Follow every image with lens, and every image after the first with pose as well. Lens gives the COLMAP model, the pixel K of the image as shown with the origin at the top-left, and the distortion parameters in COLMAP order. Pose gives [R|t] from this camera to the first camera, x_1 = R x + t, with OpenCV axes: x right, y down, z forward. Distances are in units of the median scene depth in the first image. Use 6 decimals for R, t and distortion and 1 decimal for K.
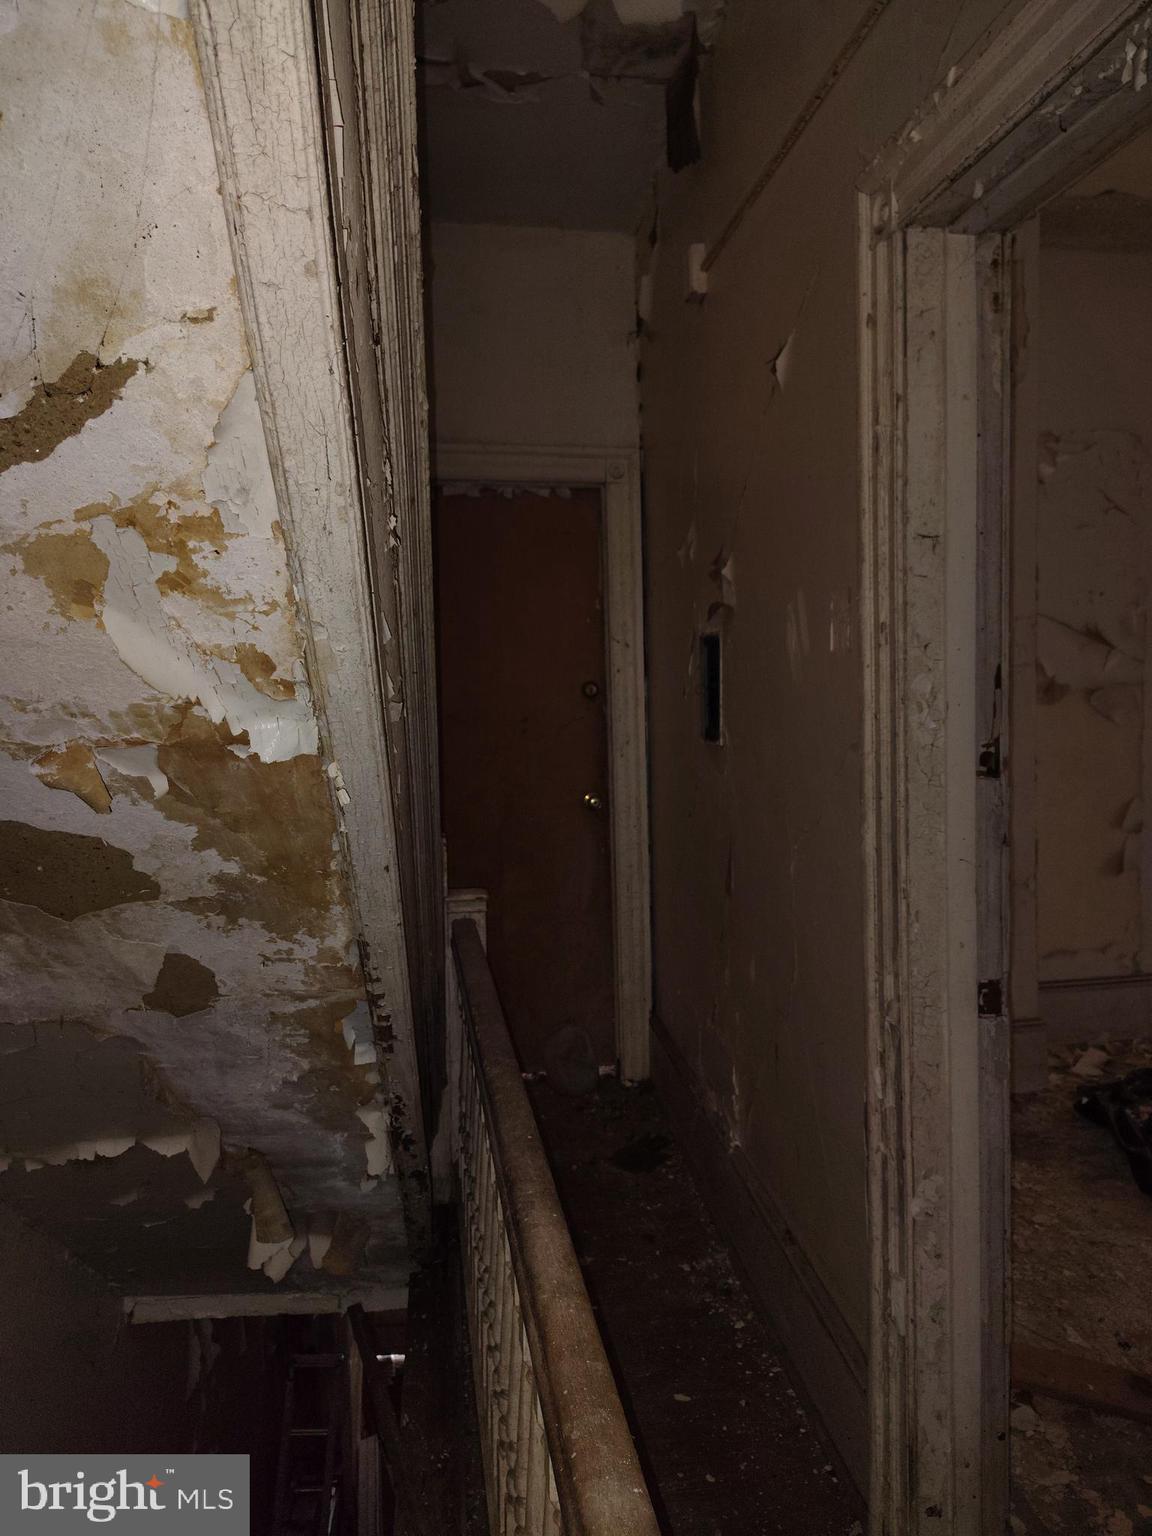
lens RADIAL K [[1021.4, 0, 585.4], [0, 1021.4, 764.1], [0, 0, 1]] dist [0.056021, -0.062487]
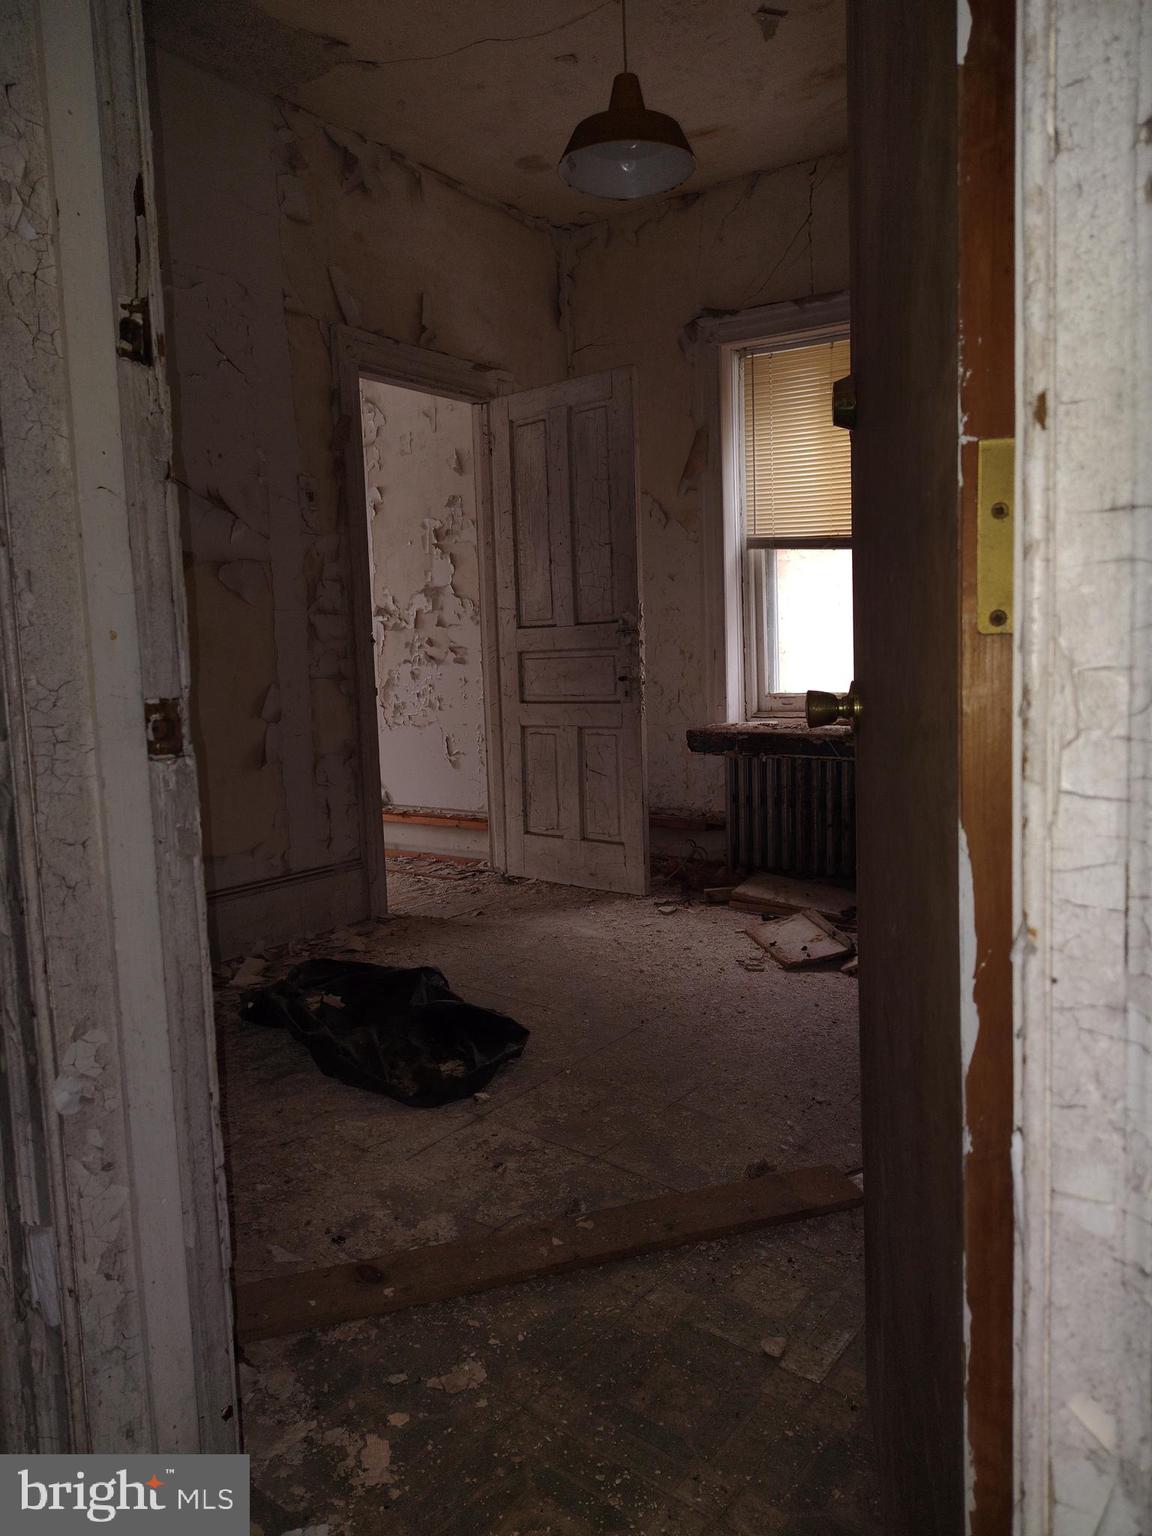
lens RADIAL K [[1059.0, 0, 580.7], [0, 1059.0, 763.1], [0, 0, 1]] dist [0.029499, -0.043400]
pose [[0.695663, -0.064593, 0.715458, 0.109484], [0.061971, 0.997633, 0.029811, 0.244680], [-0.715690, 0.023599, 0.698019, 0.377552]]
